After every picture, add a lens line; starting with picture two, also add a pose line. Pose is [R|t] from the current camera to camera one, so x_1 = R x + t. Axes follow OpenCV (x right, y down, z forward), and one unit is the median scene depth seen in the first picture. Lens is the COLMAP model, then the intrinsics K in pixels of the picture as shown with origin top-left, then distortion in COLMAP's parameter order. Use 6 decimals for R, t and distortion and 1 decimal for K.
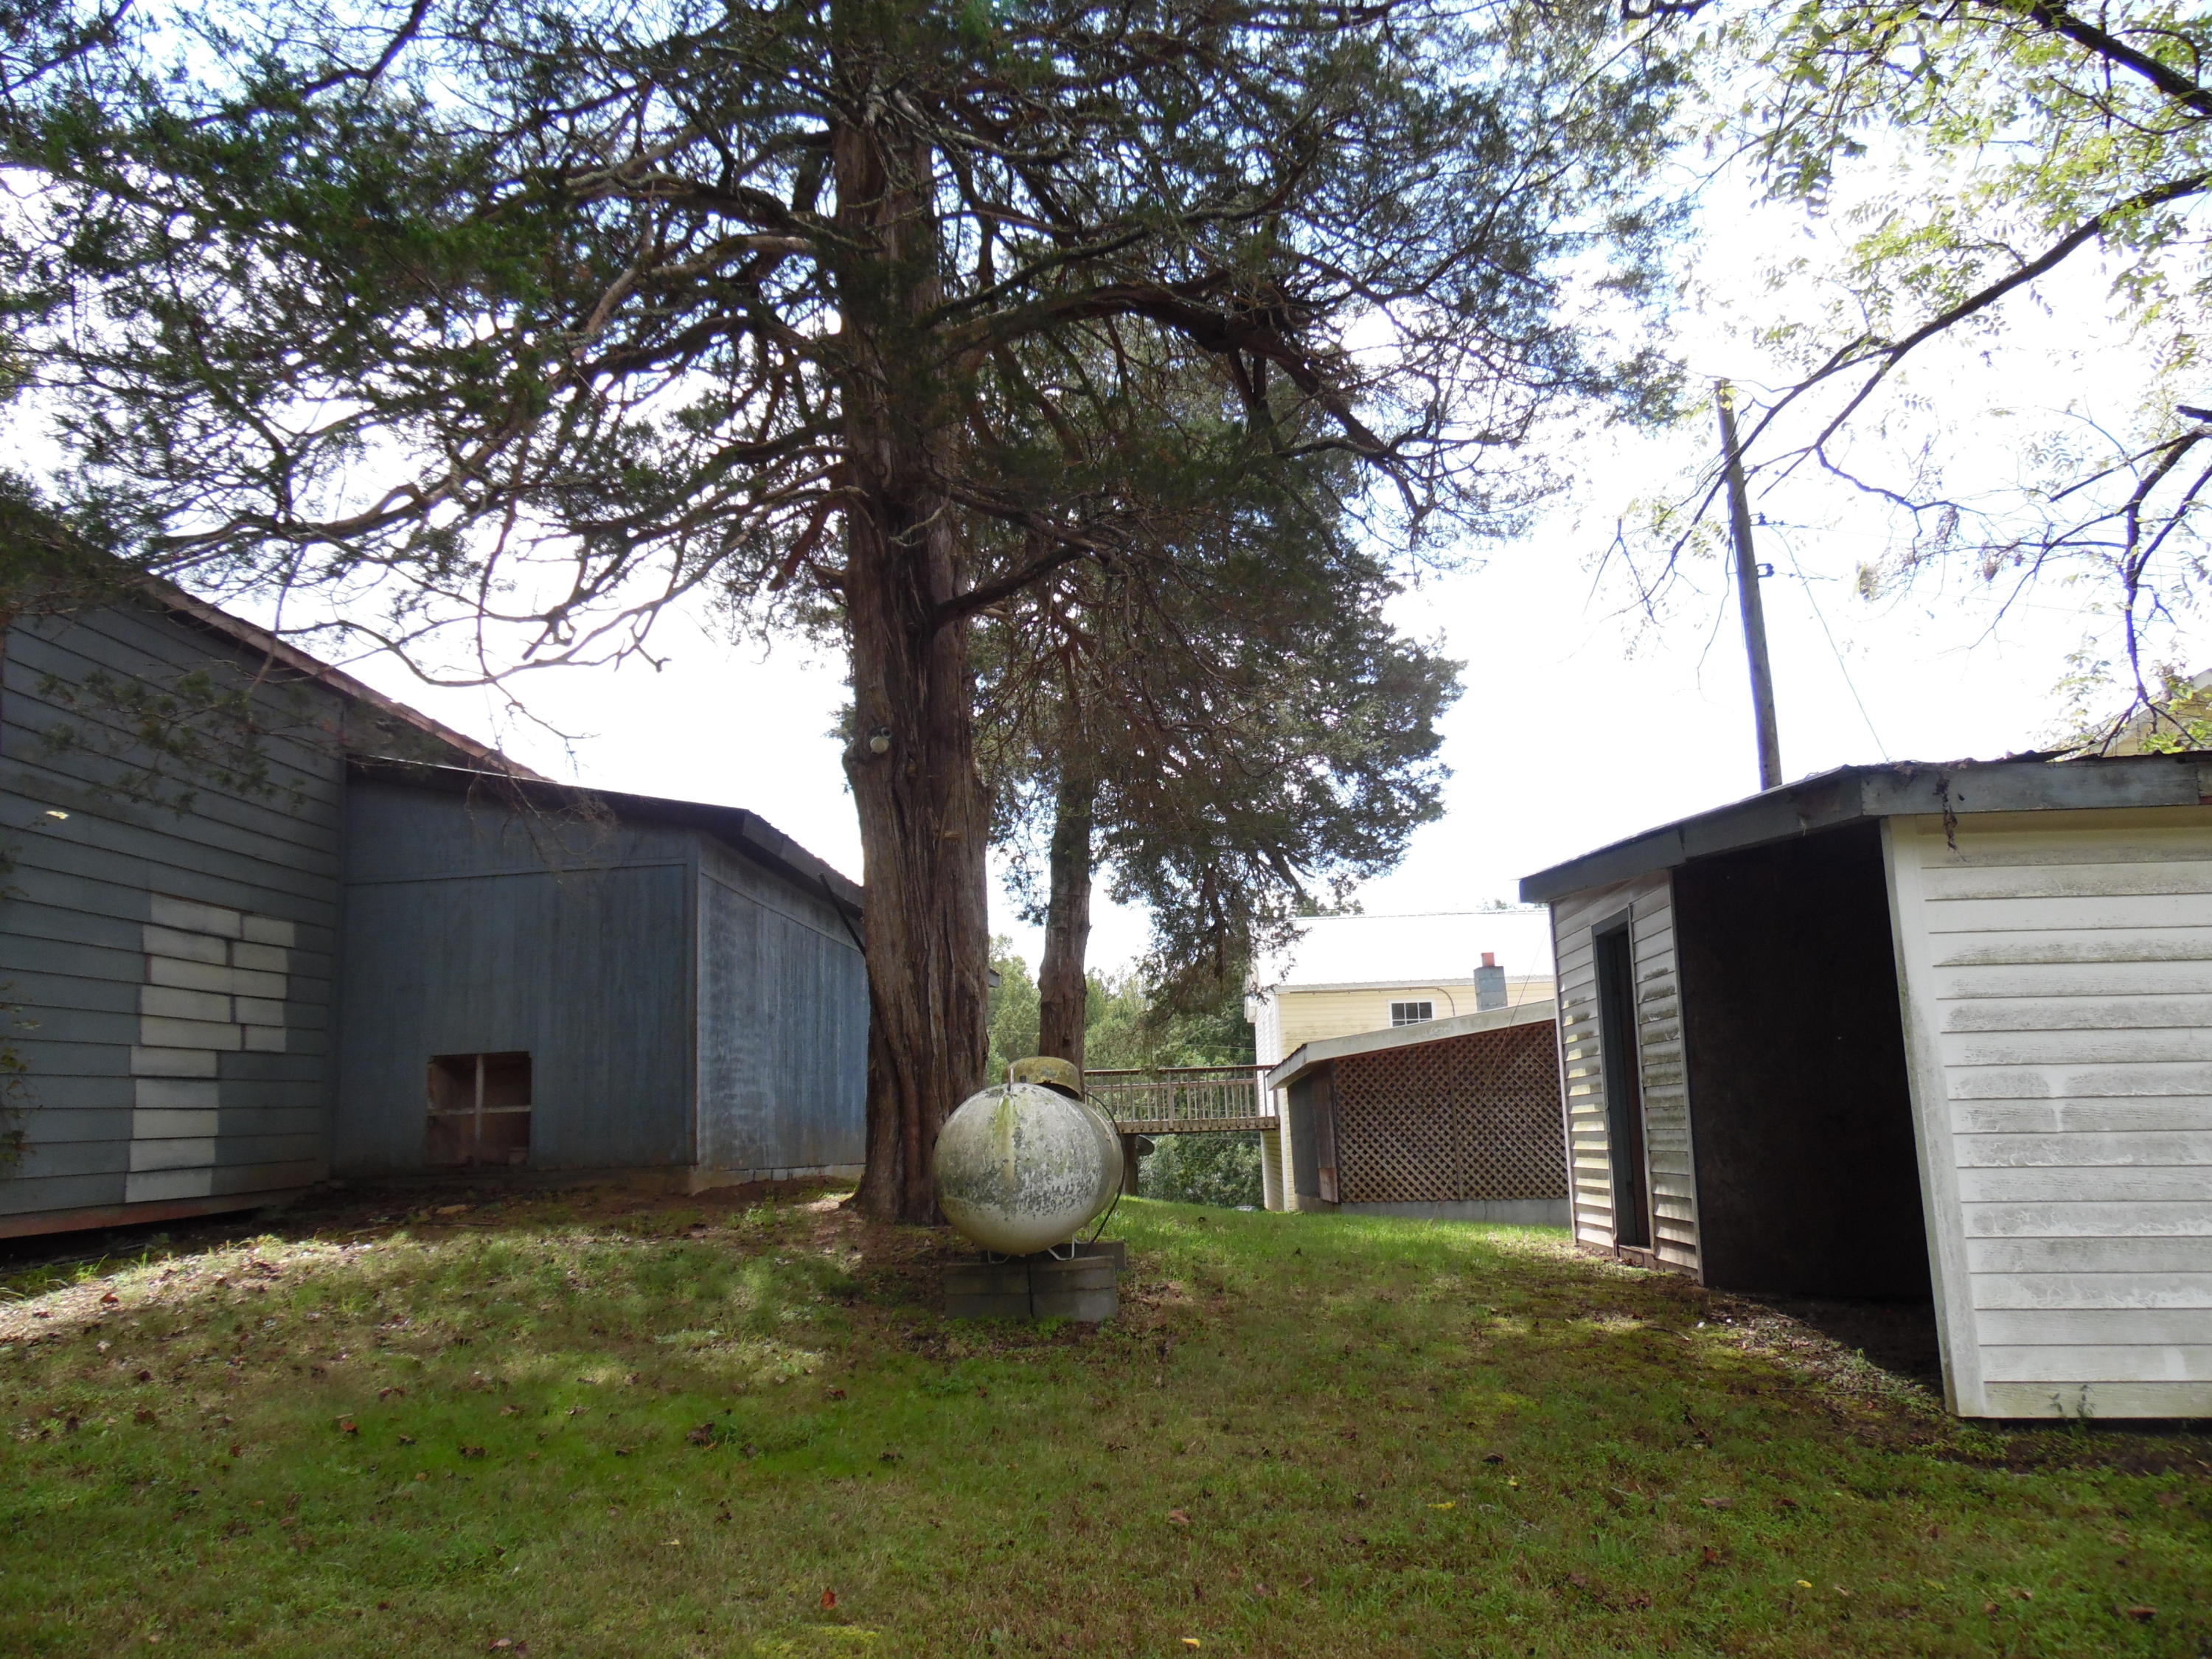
lens RADIAL K [[1657.4, 0, 1106.0], [0, 1657.4, 817.7], [0, 0, 1]] dist [-0.047906, 0.094162]
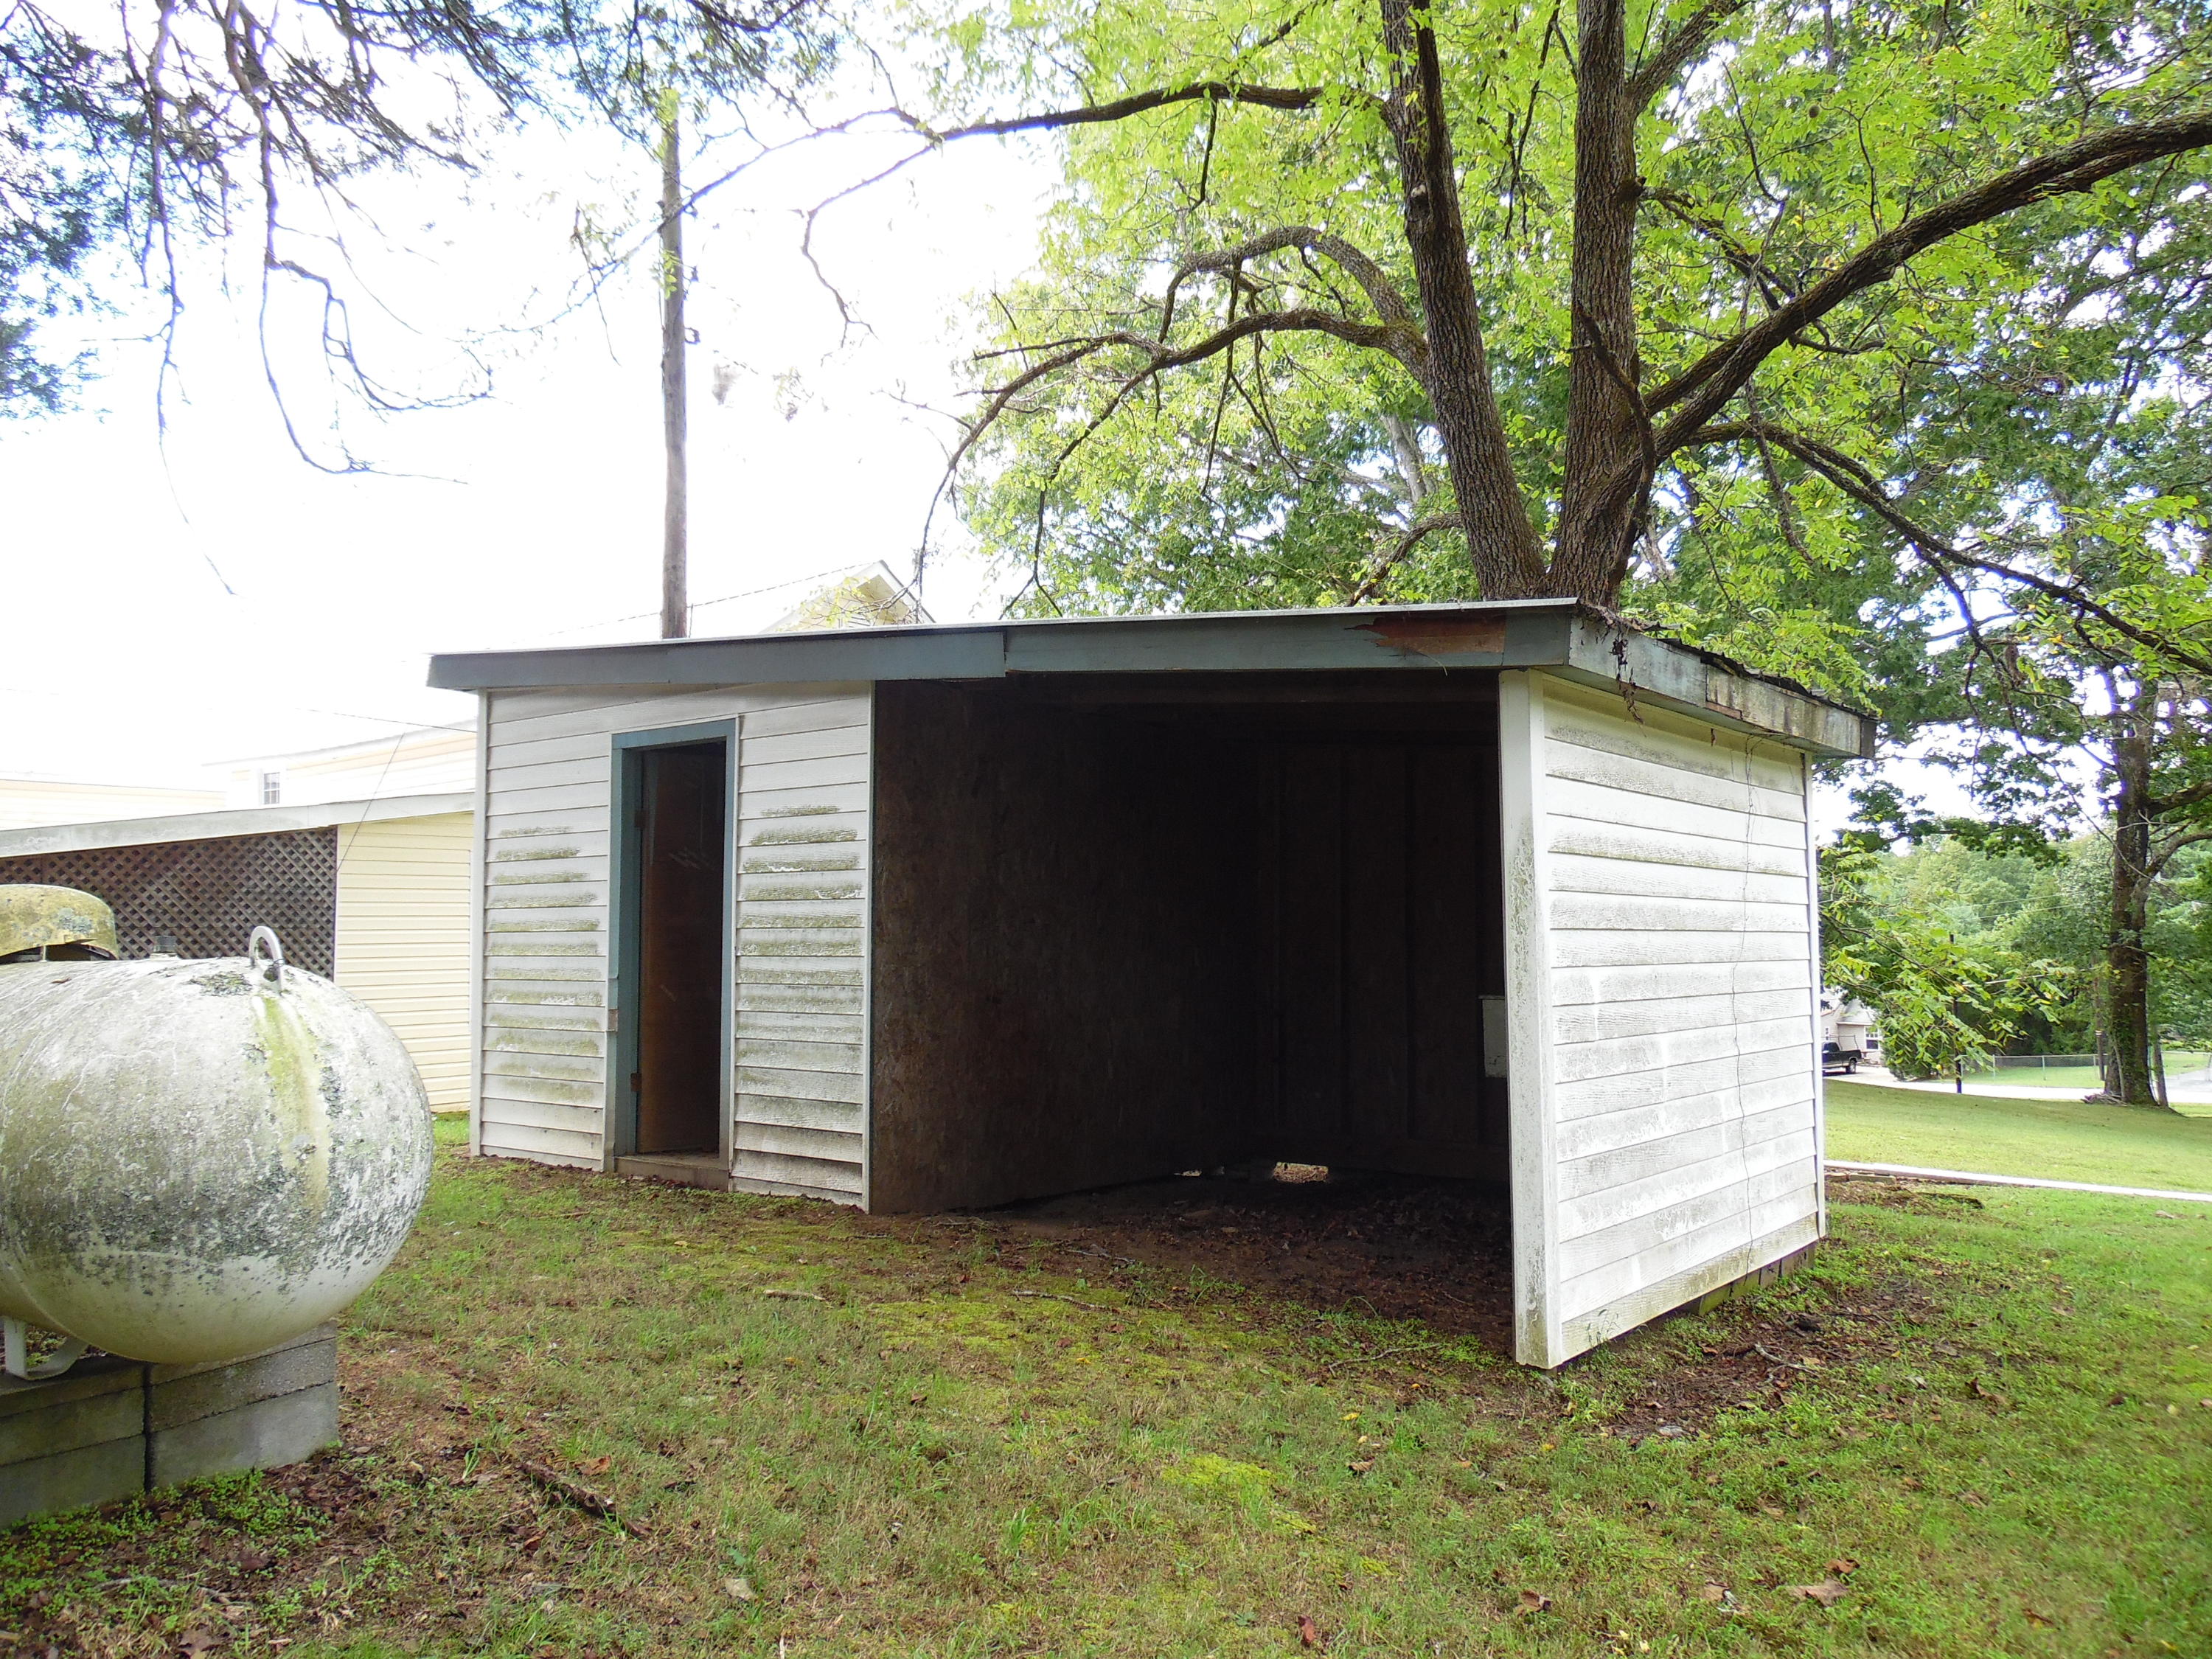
lens RADIAL K [[1657.4, 0, 1106.0], [0, 1657.4, 817.7], [0, 0, 1]] dist [-0.047906, 0.094162]
pose [[0.560387, 0.080997, 0.824261, -0.233238], [-0.164728, 0.986224, 0.015081, 0.067435], [-0.811684, -0.144230, 0.566010, 0.483680]]
